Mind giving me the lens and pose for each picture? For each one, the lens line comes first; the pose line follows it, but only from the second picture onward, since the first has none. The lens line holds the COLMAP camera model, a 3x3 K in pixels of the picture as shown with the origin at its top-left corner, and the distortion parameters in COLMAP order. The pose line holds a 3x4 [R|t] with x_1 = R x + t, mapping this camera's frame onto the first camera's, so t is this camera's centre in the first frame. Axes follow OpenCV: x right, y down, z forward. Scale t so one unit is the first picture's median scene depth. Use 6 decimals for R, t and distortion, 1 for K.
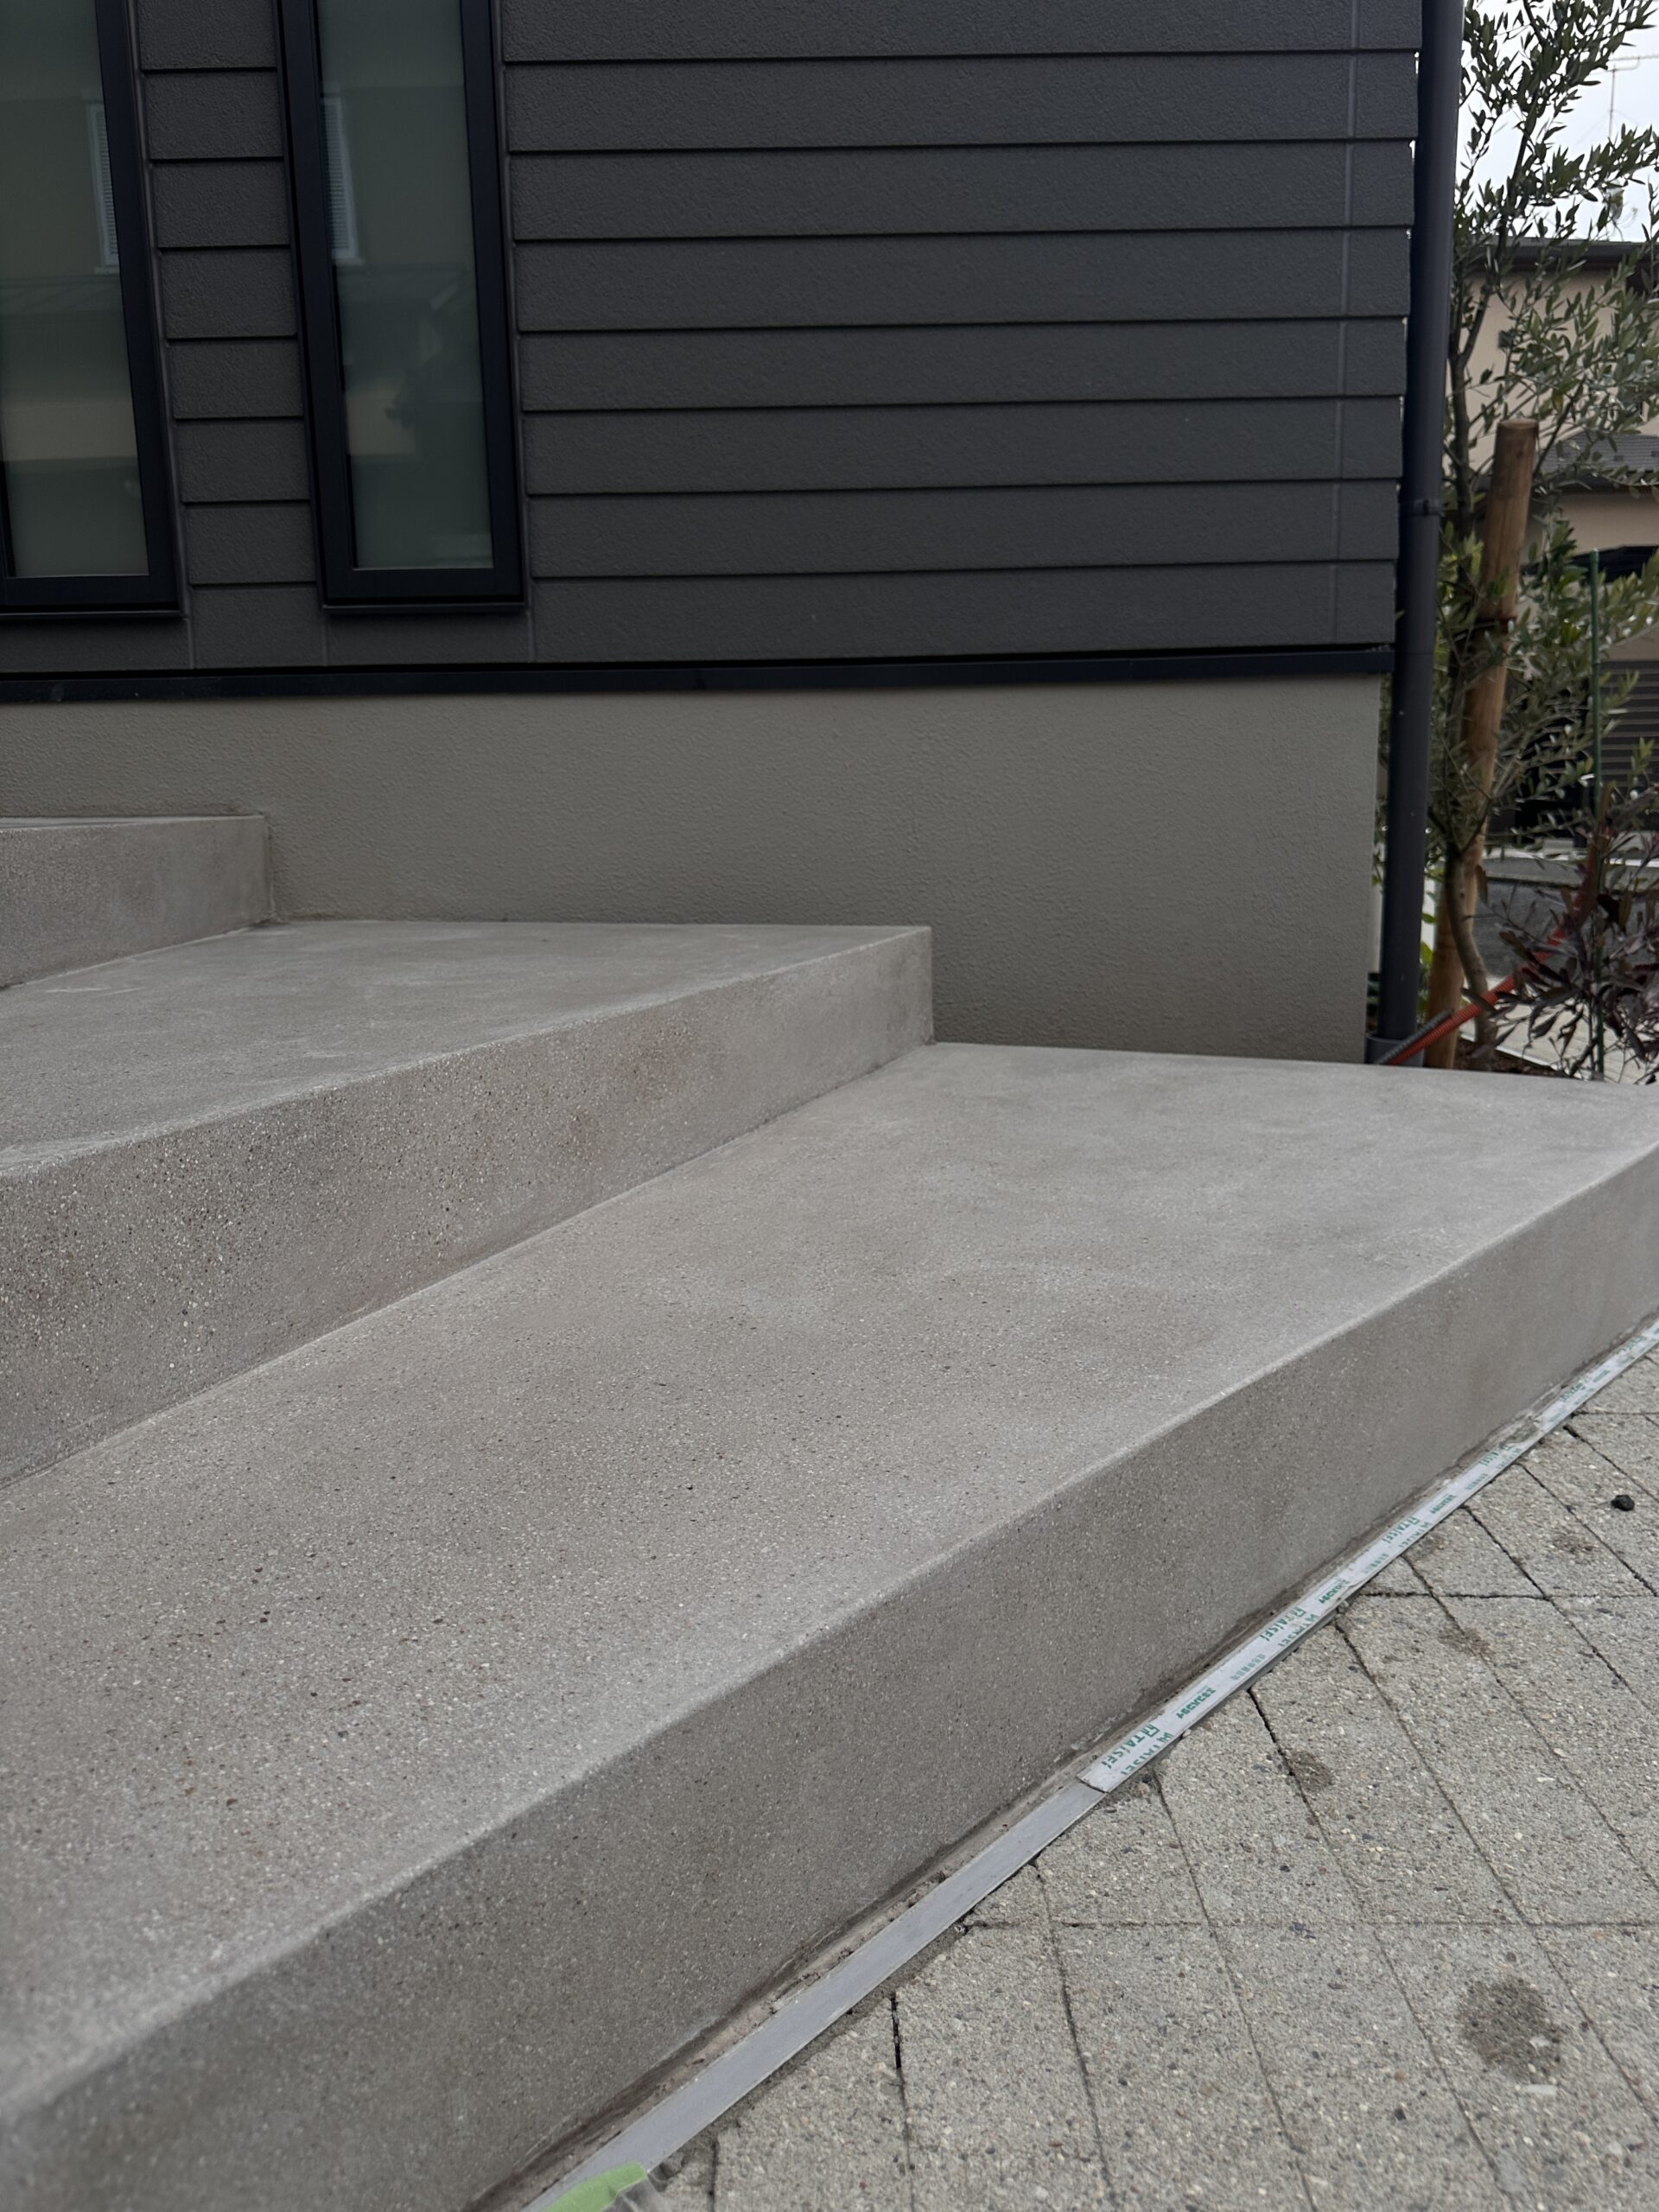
lens RADIAL K [[1588.7, 0, 829.9], [0, 1588.7, 1099.7], [0, 0, 1]] dist [0.030260, -0.016758]
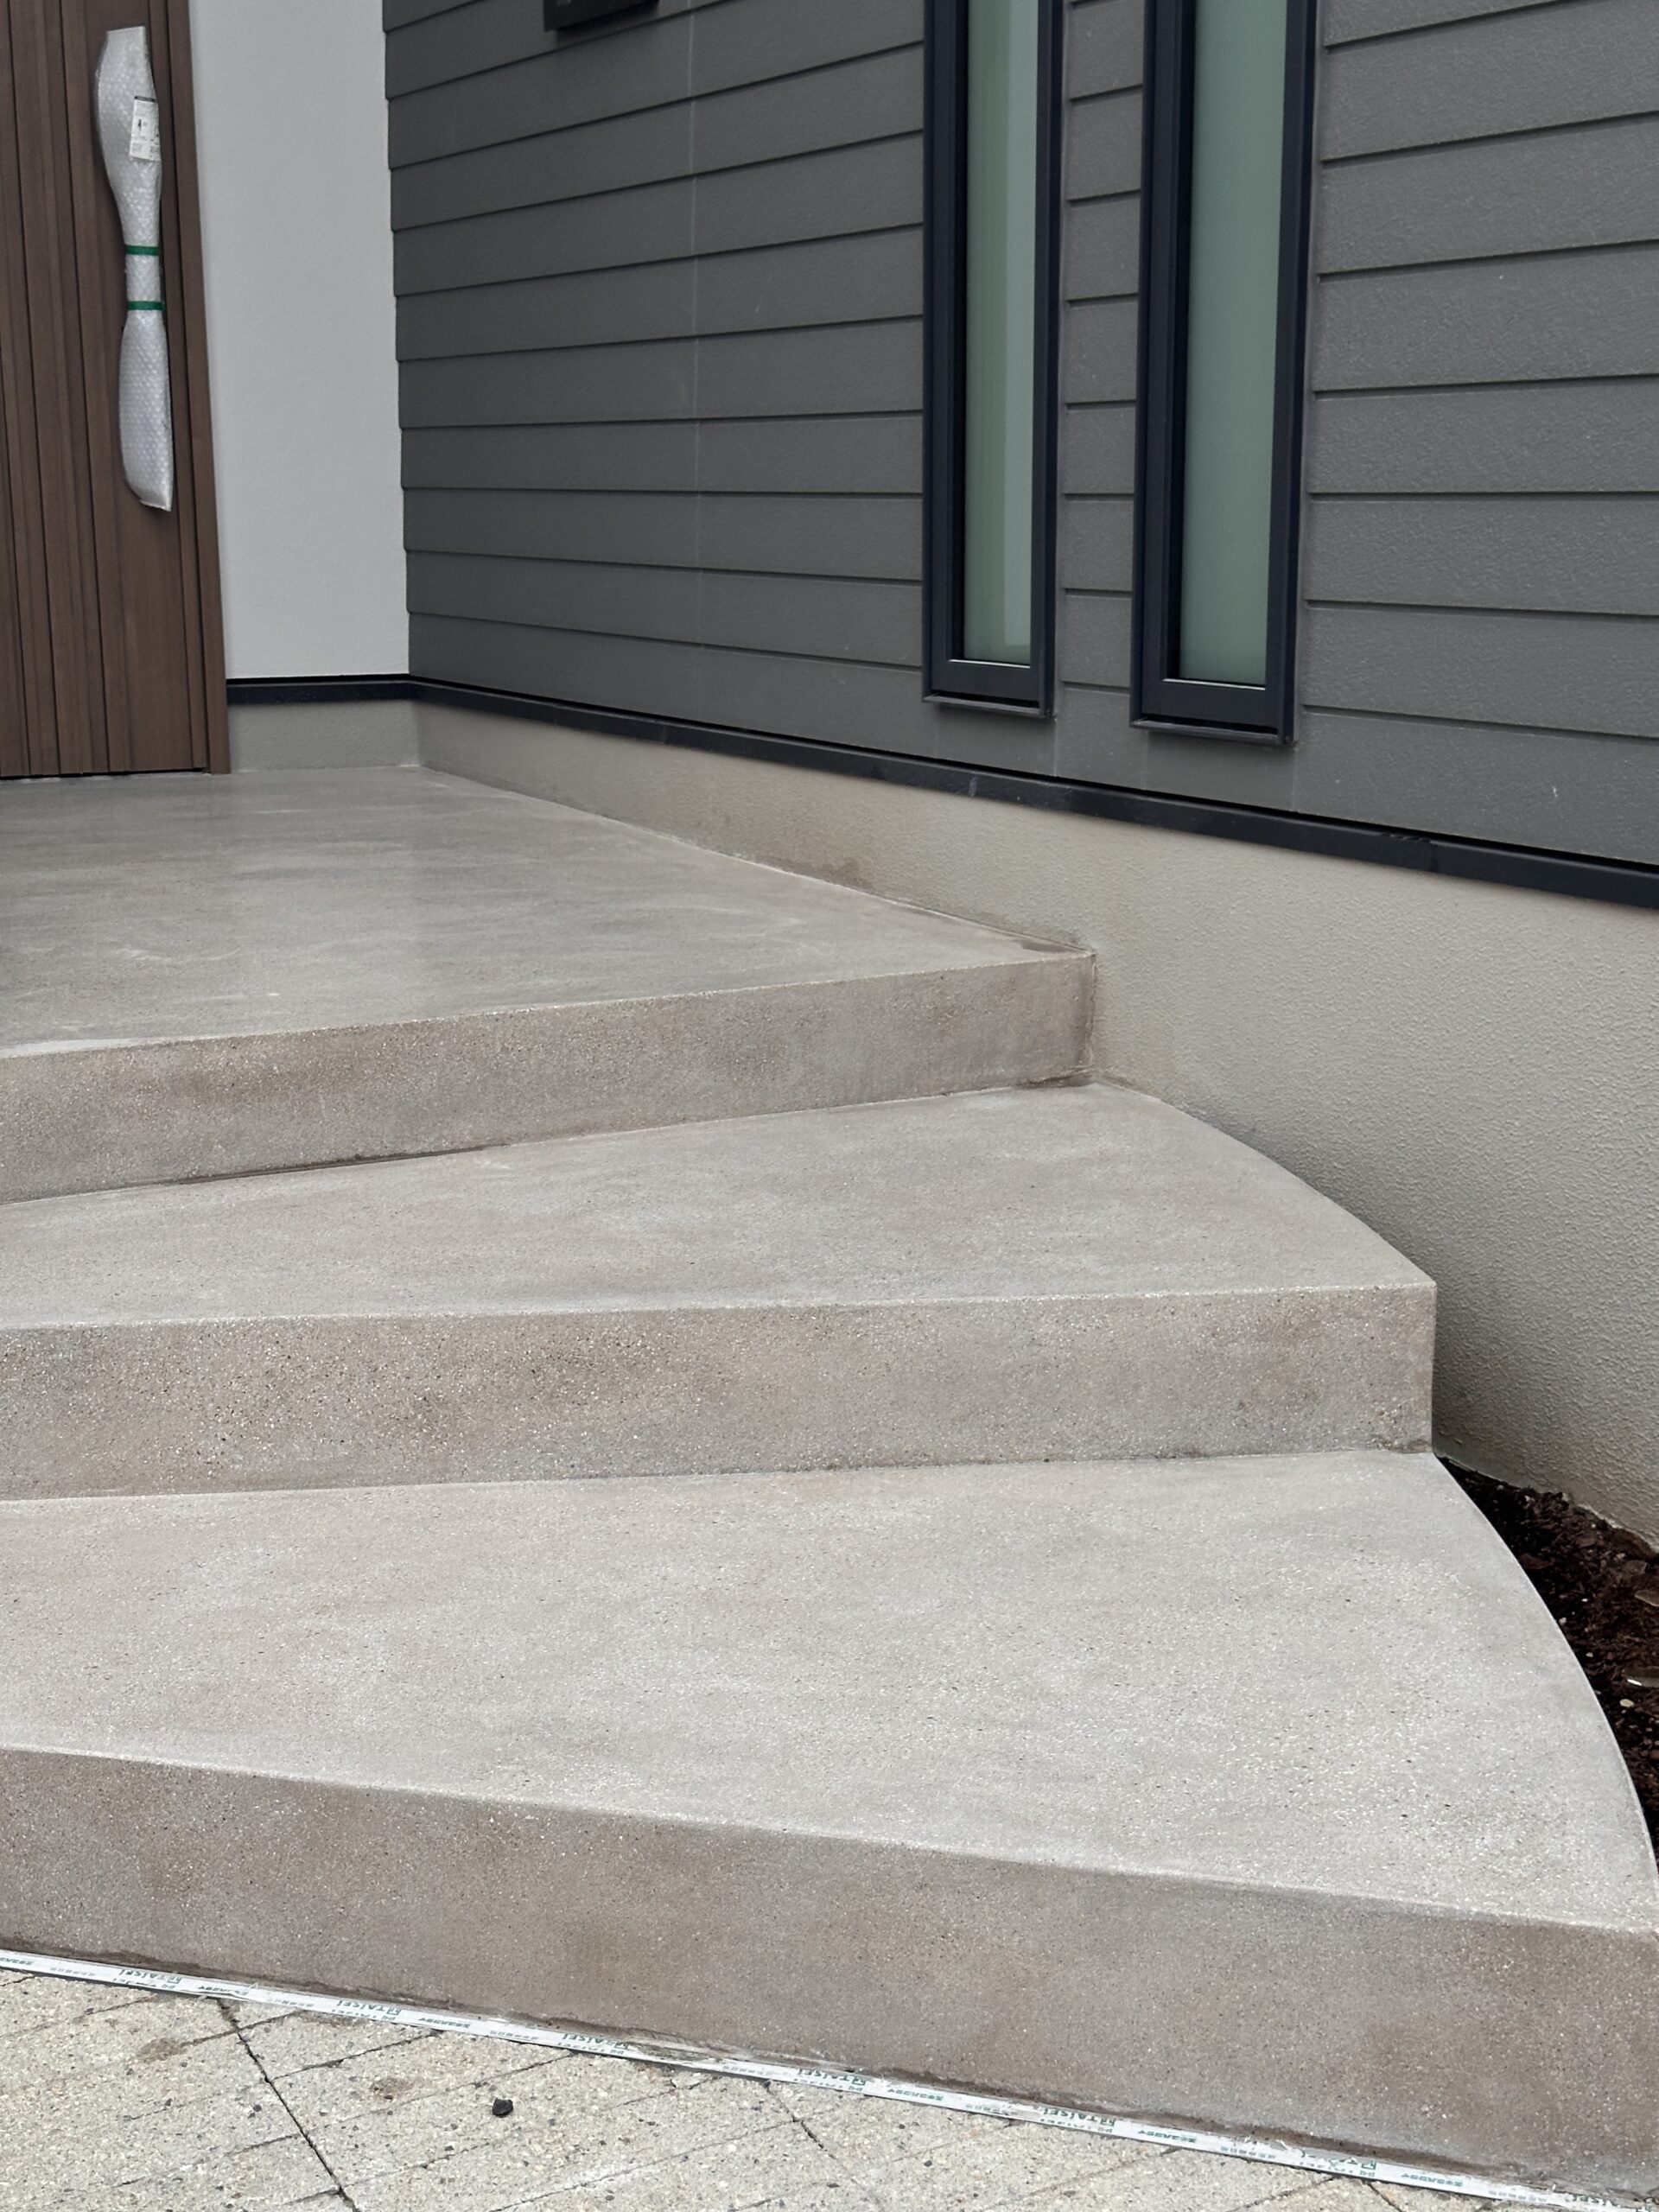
lens RADIAL K [[3123.6, 0, 834.2], [0, 3123.6, 1114.9], [0, 0, 1]] dist [0.098707, 0.000000]
pose [[0.444604, 0.202395, -0.872561, 2.010380], [-0.170201, 0.975479, 0.139544, -0.587518], [0.879408, 0.086469, 0.468150, 0.243698]]
